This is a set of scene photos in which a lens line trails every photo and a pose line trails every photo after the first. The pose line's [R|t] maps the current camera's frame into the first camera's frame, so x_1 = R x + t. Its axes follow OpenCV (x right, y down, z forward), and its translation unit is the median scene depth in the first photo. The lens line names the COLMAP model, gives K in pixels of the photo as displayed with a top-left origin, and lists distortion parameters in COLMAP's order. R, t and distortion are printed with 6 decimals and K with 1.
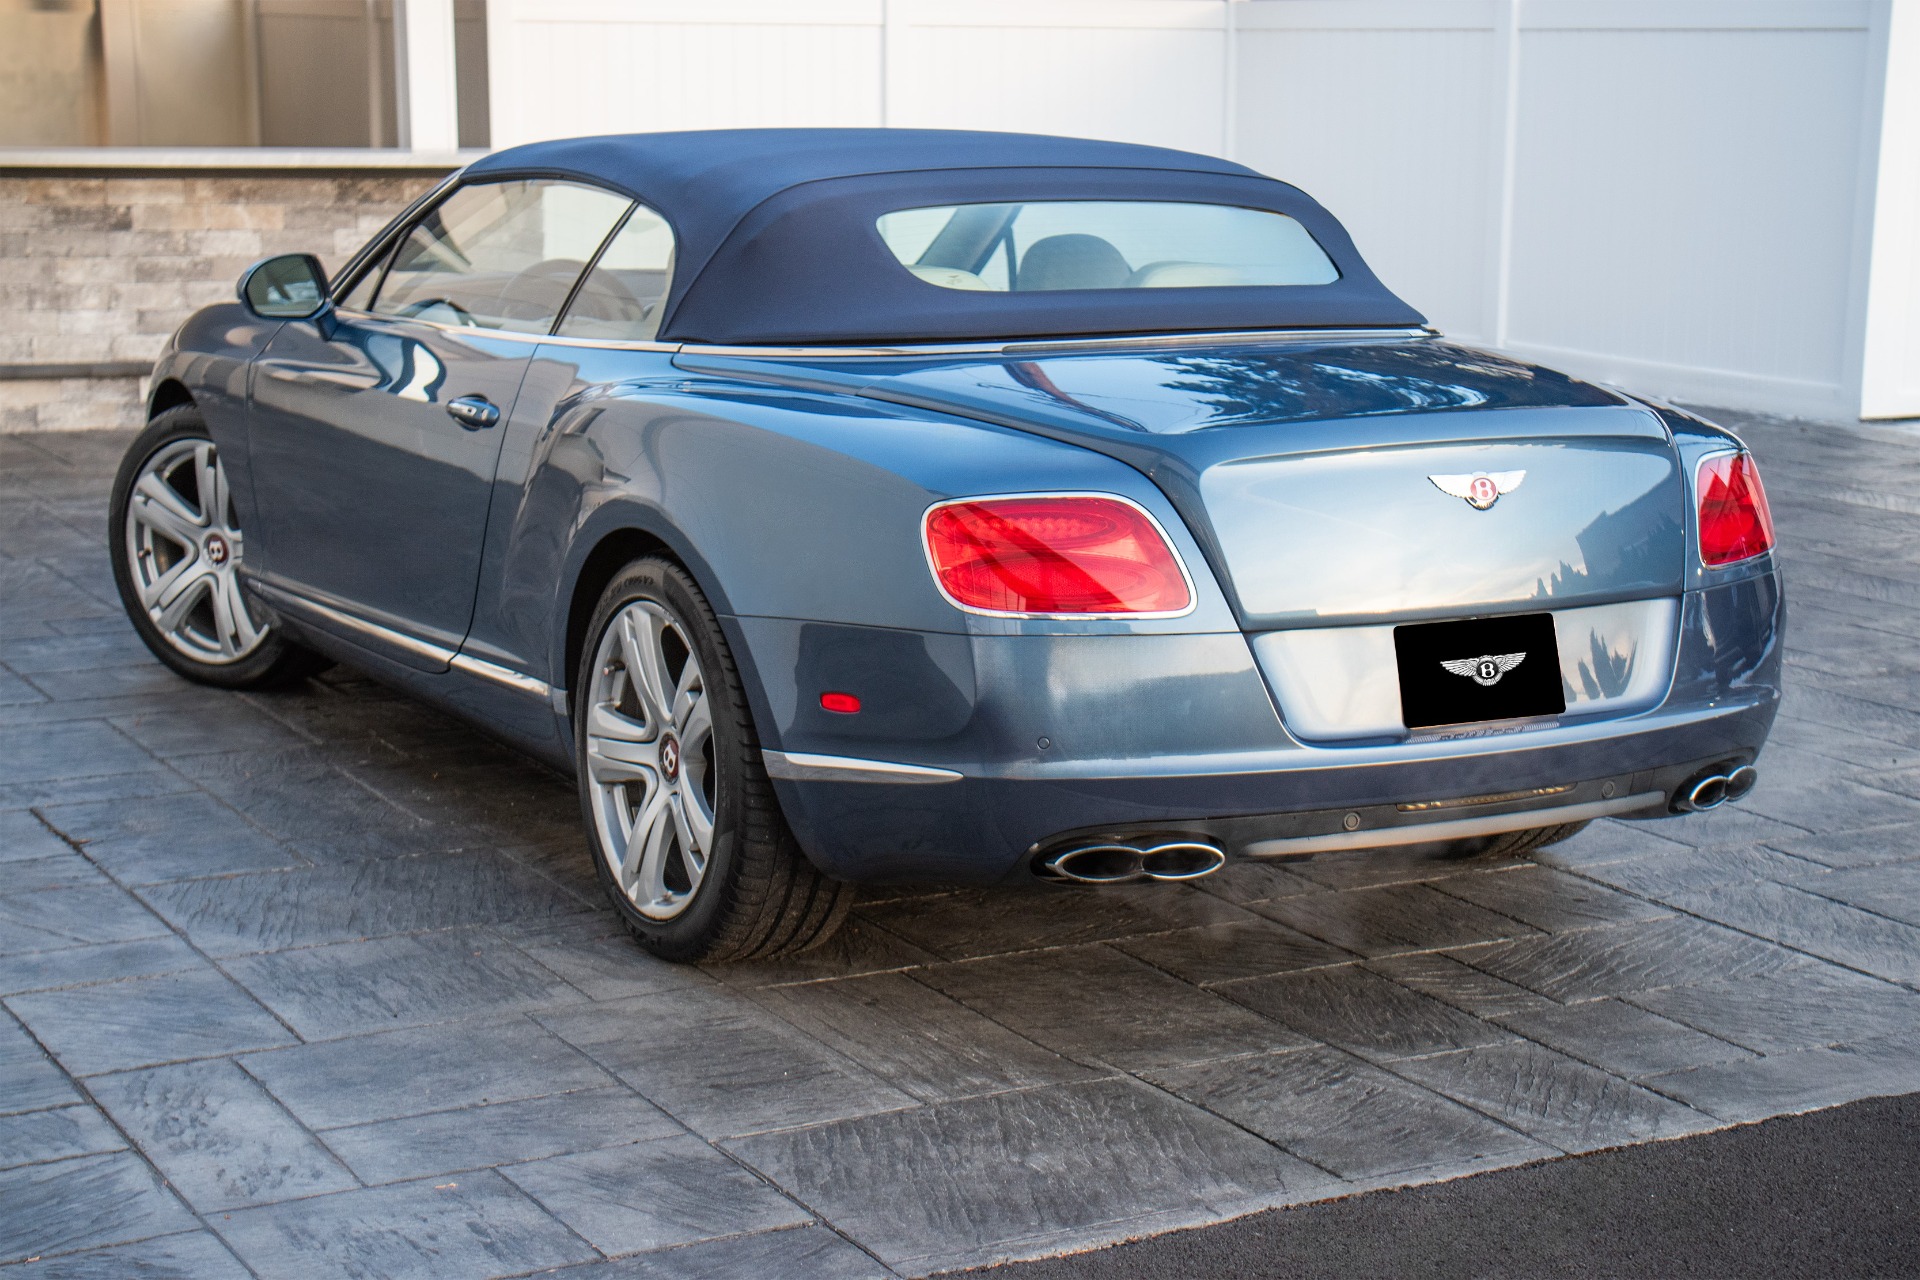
lens RADIAL K [[3159.2, 0, 933.5], [0, 3159.2, 654.7], [0, 0, 1]] dist [0.176367, 0.000000]
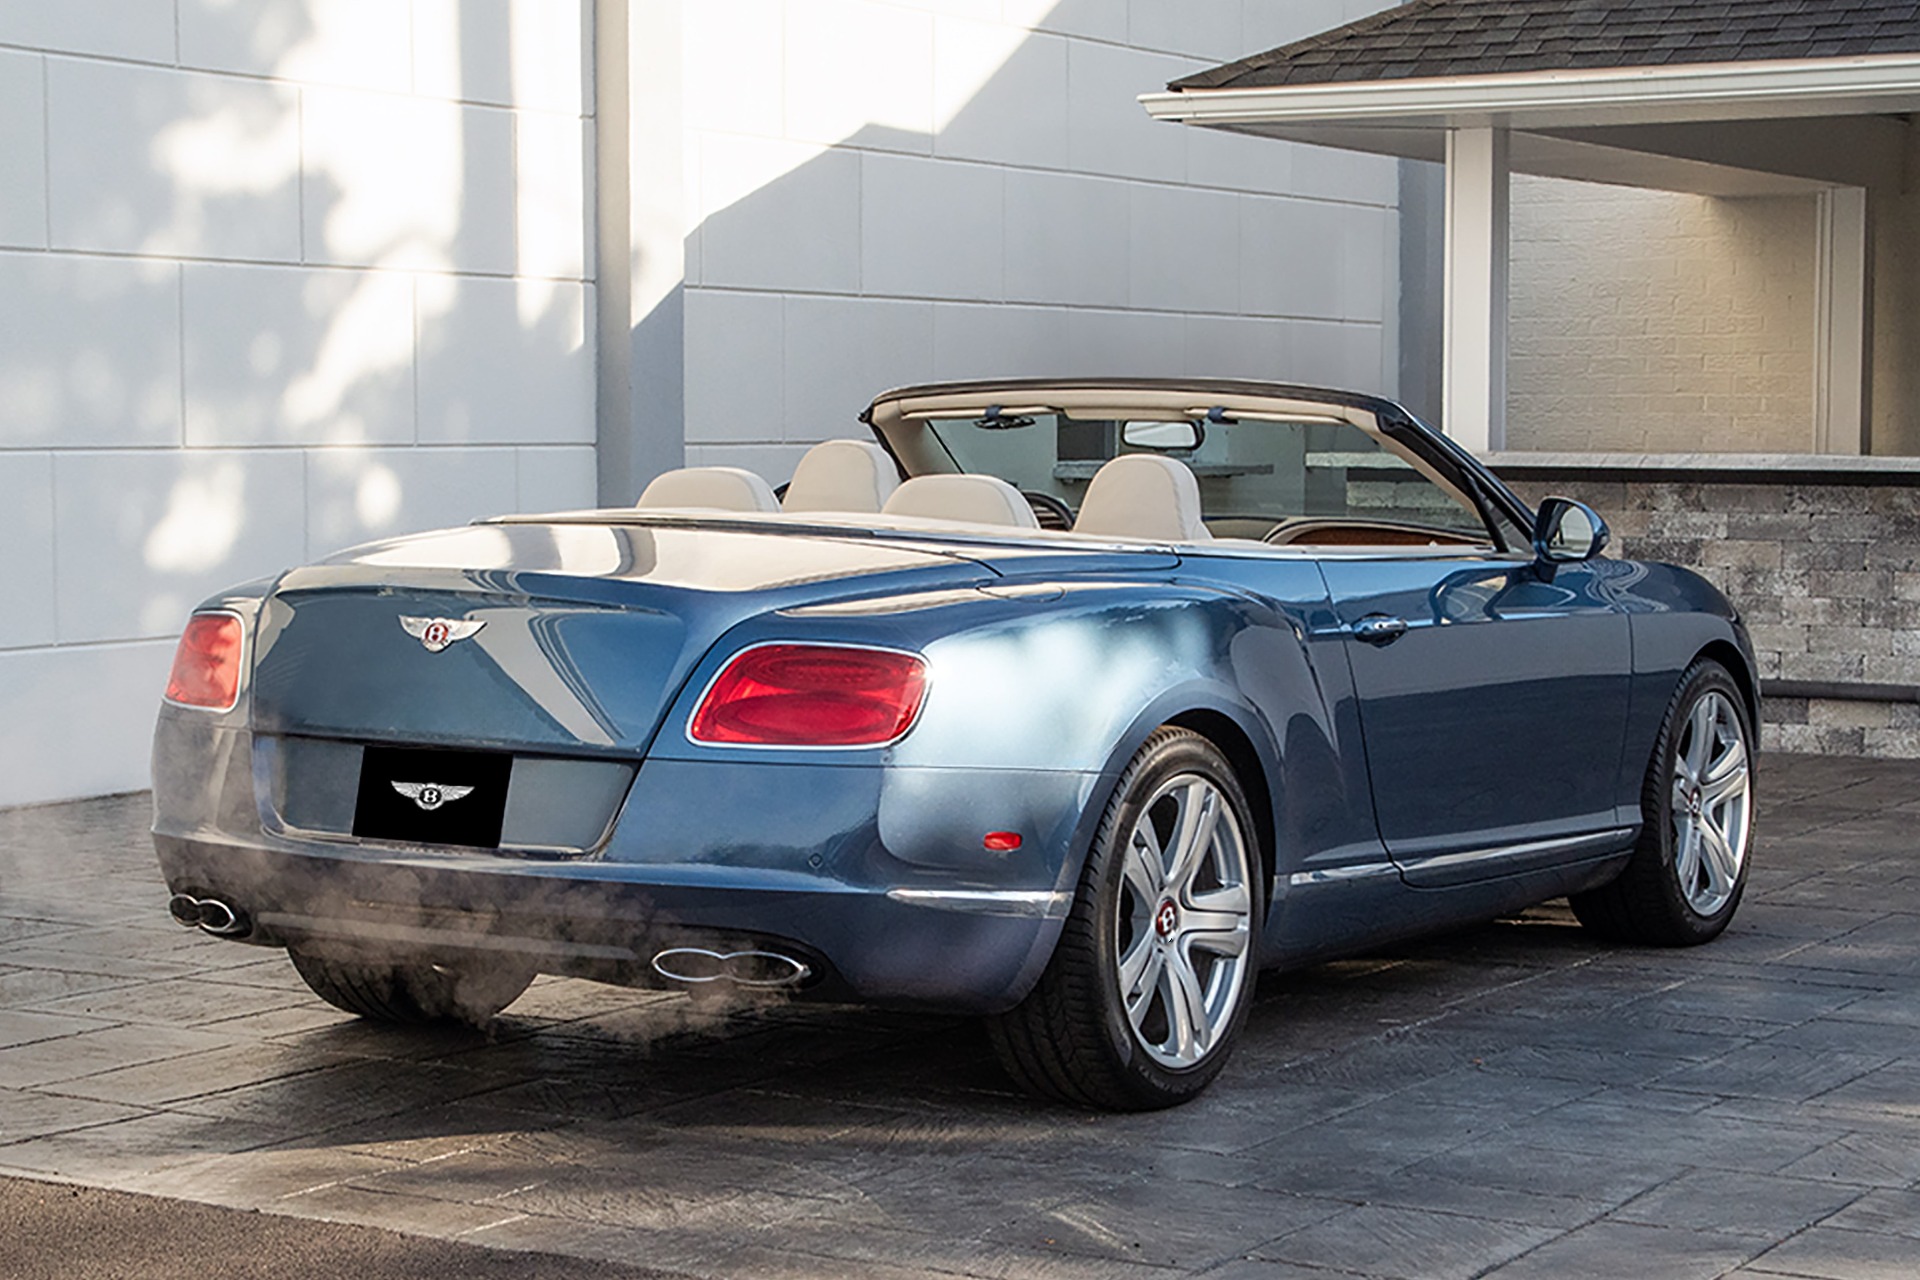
lens RADIAL K [[4116.5, 0, 897.6], [0, 4116.5, 649.2], [0, 0, 1]] dist [0.180367, 0.000000]
pose [[0.471222, 0.039705, -0.881120, 1.487098], [-0.161380, 0.986004, -0.041875, -0.011678], [0.867125, 0.161927, 0.471034, 0.437244]]
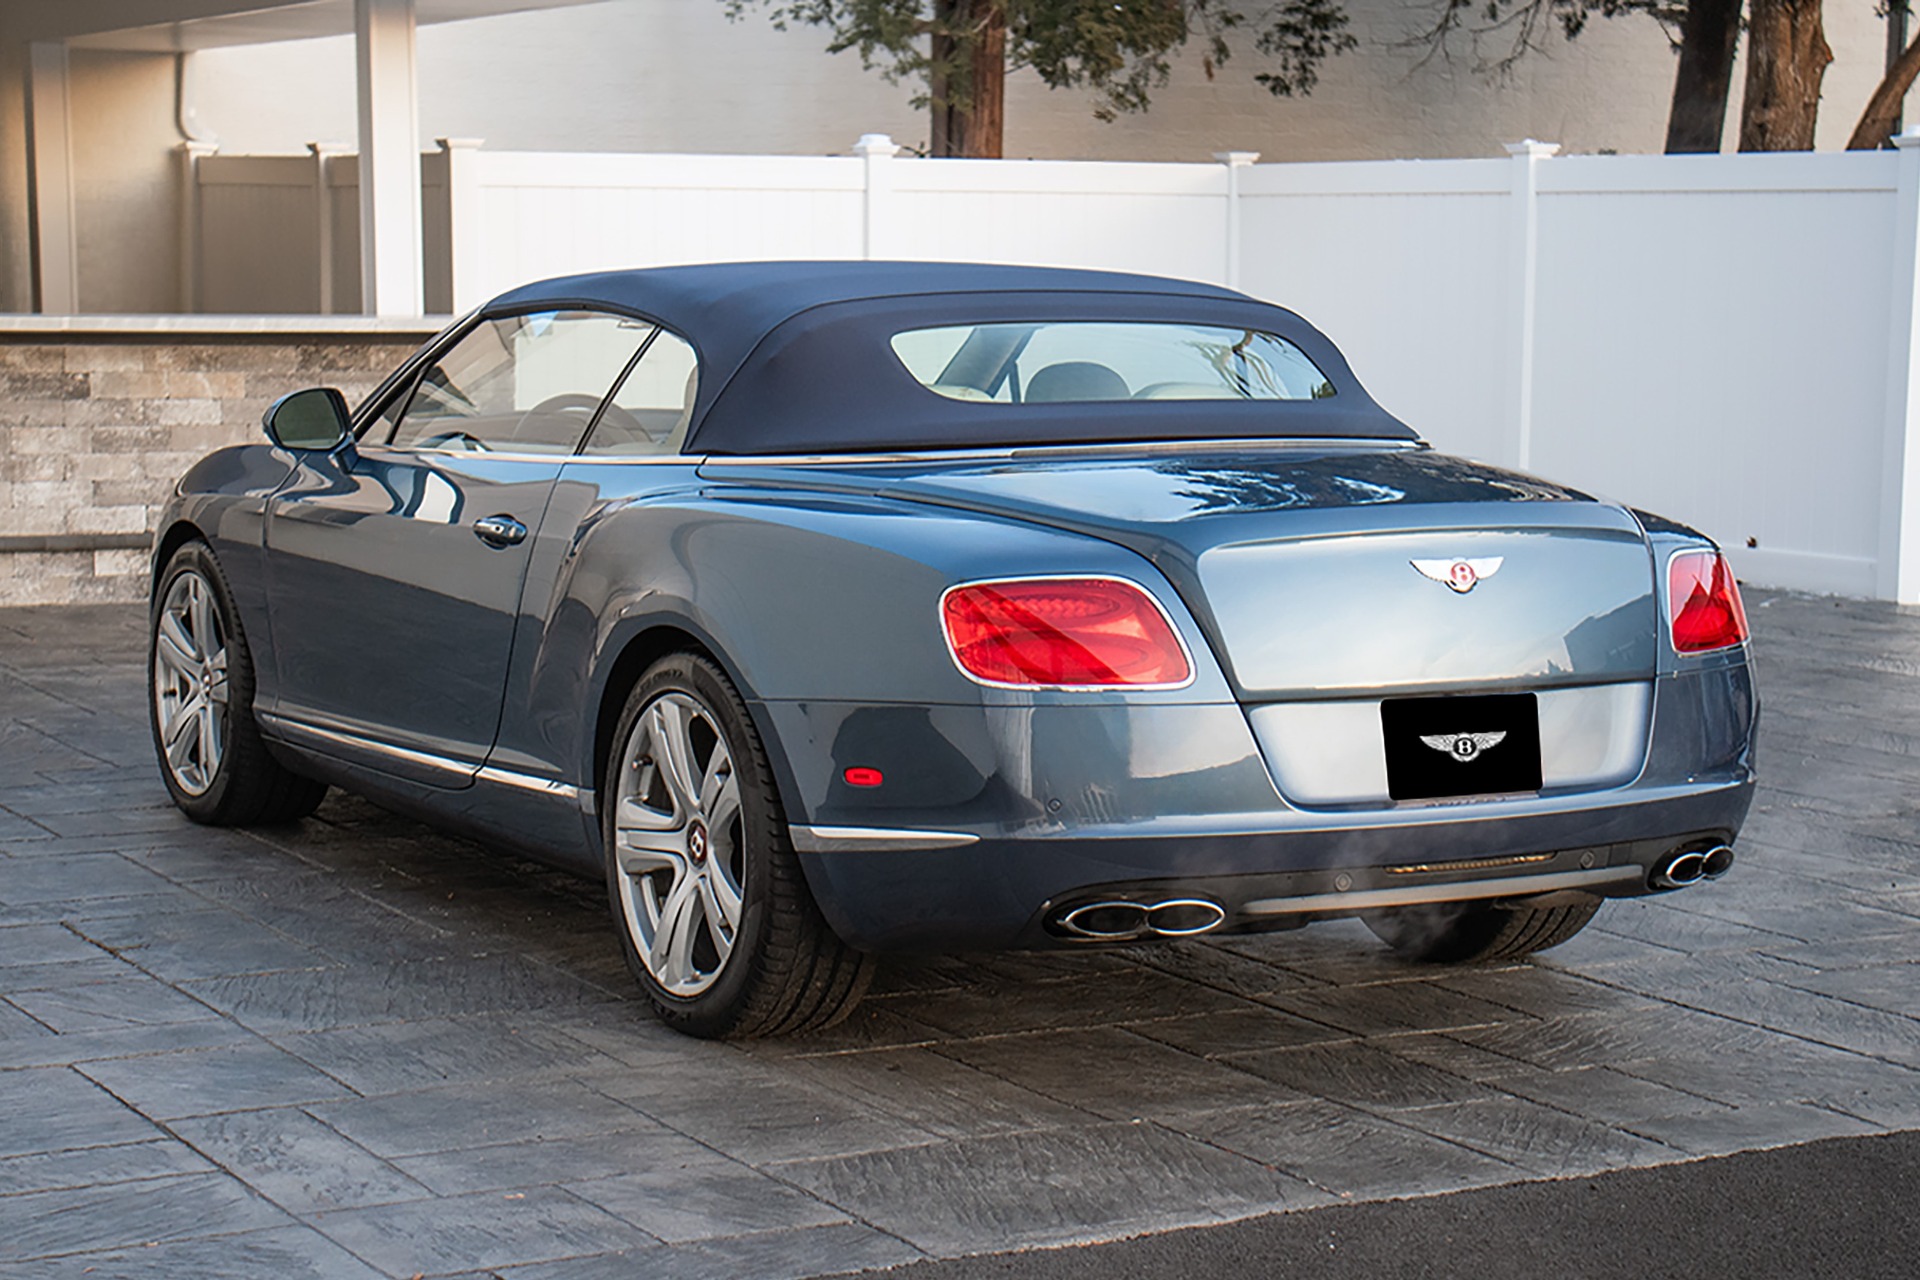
lens RADIAL K [[3599.1, 0, 947.1], [0, 3599.1, 642.2], [0, 0, 1]] dist [0.220175, 0.000000]
pose [[0.999904, -0.006605, 0.012190, -0.015467], [0.007515, 0.997060, -0.076249, 0.060309], [-0.011651, 0.076333, 0.997014, -0.206673]]
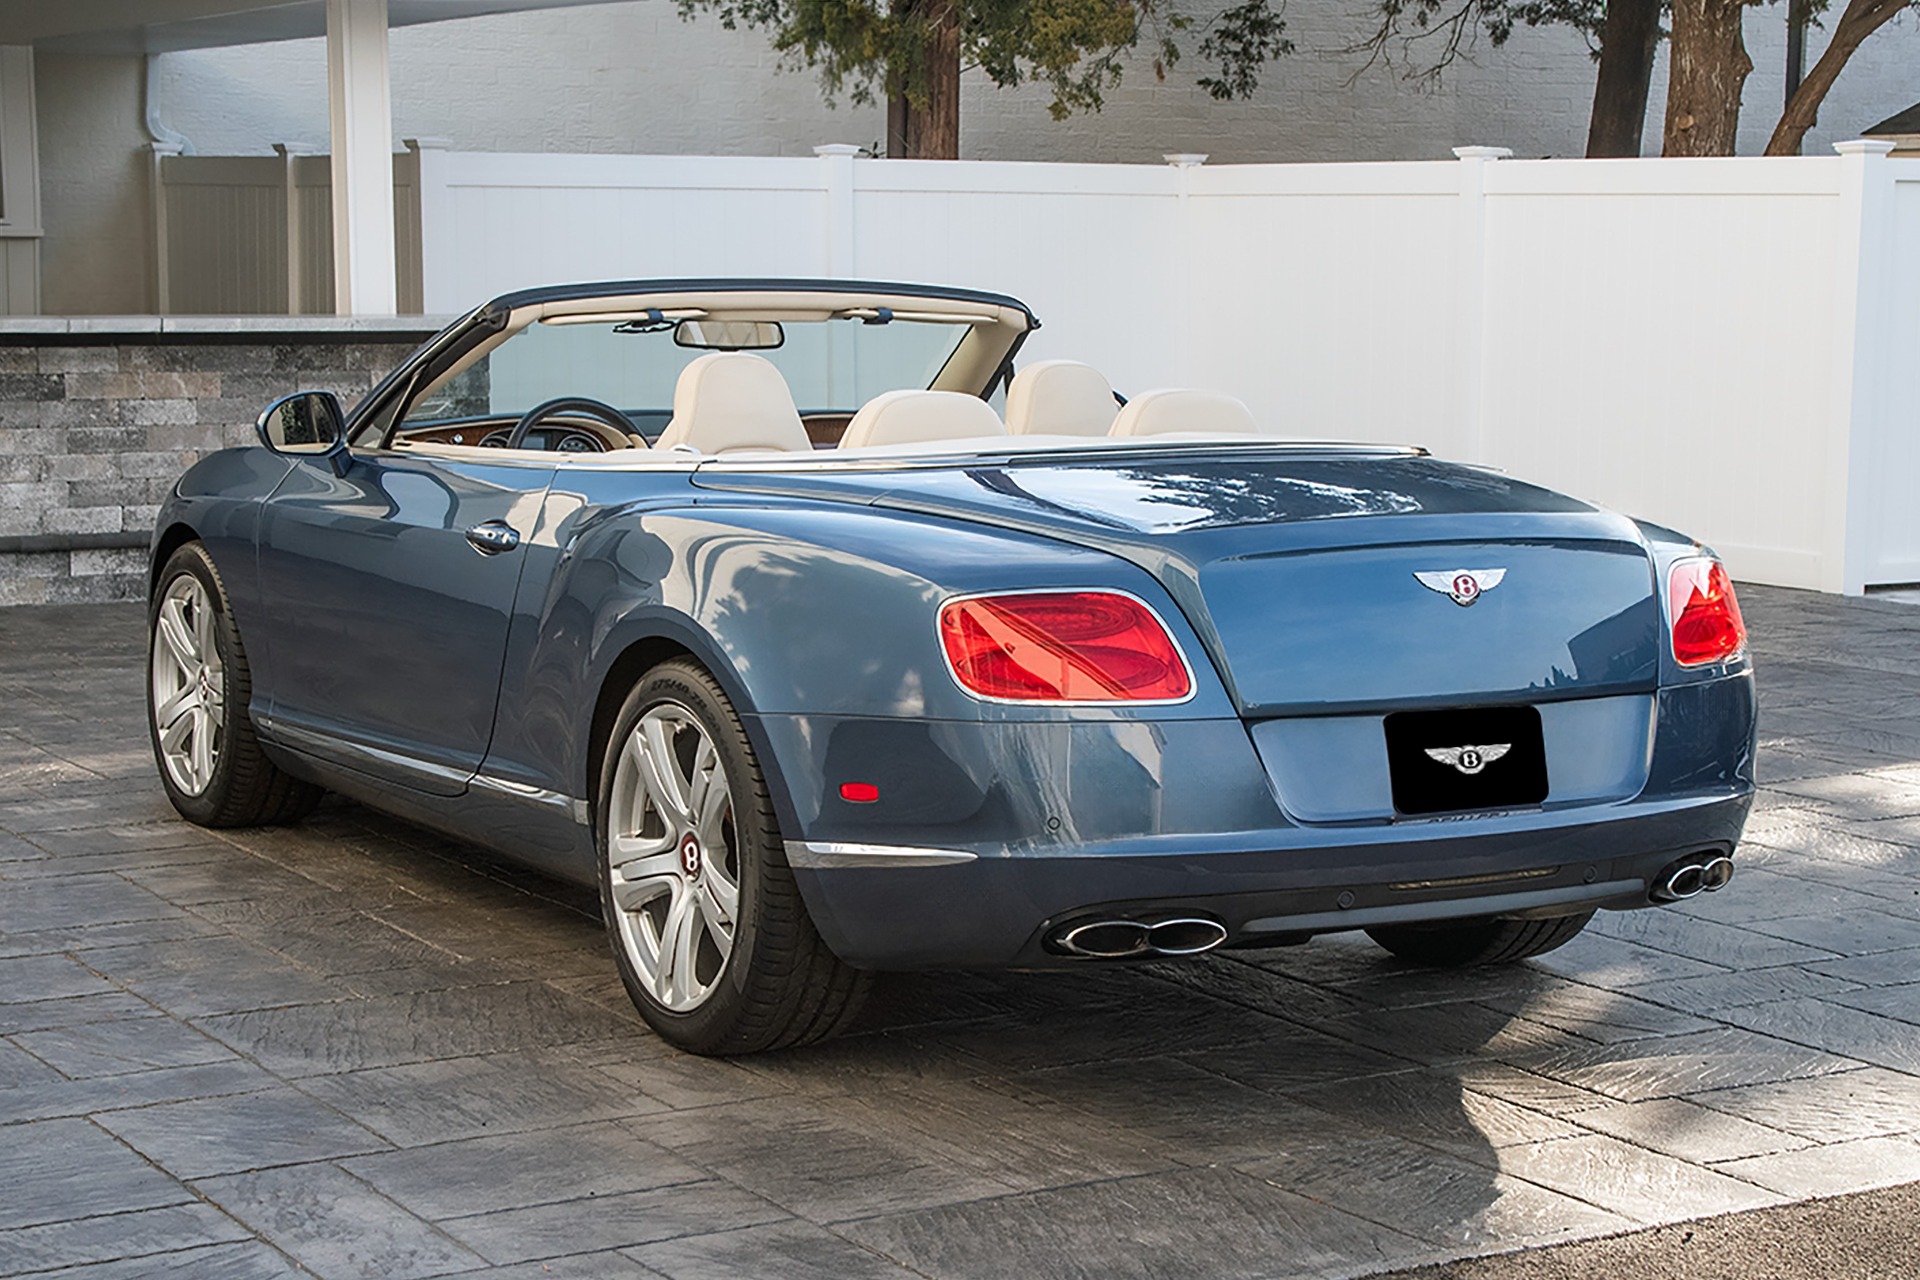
lens RADIAL K [[3440.5, 0, 992.2], [0, 3440.5, 608.9], [0, 0, 1]] dist [0.179070, 0.000000]
pose [[0.998740, -0.009955, 0.049180, -0.058657], [0.013838, 0.996759, -0.079248, 0.038746], [-0.048231, 0.079829, 0.995641, -0.108198]]
